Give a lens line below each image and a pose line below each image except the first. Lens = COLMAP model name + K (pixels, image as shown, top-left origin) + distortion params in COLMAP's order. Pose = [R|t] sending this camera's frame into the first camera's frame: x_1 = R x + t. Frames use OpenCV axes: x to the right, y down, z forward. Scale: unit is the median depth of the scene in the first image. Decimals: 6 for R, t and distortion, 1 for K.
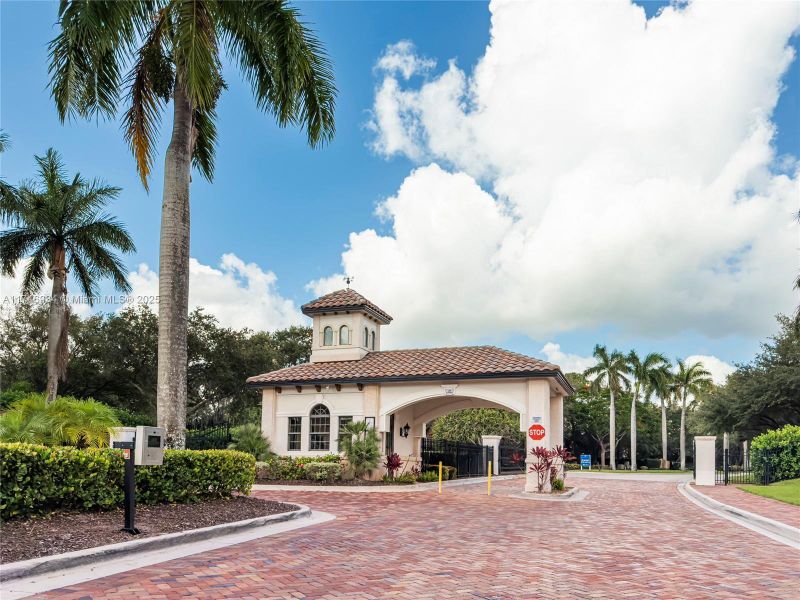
lens RADIAL K [[393.0, 0, 400.0], [0, 393.0, 300.0], [0, 0, 1]] dist [0.020608, -0.000812]
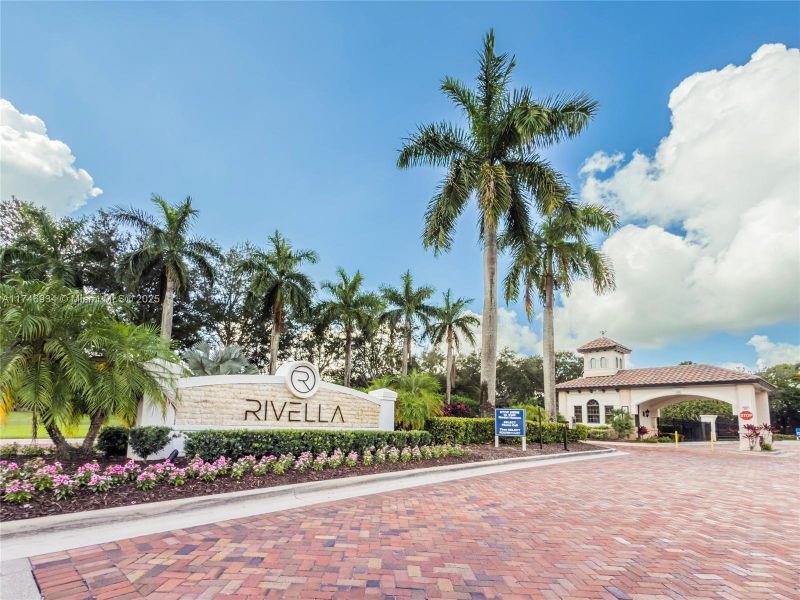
lens RADIAL K [[330.2, 0, 400.5], [0, 330.2, 315.6], [0, 0, 1]] dist [-0.026705, 0.000116]
pose [[0.878627, -0.114248, -0.463640, -0.236359], [0.143536, 0.989242, 0.028244, -0.296757], [0.455425, -0.091365, 0.885573, -0.734639]]
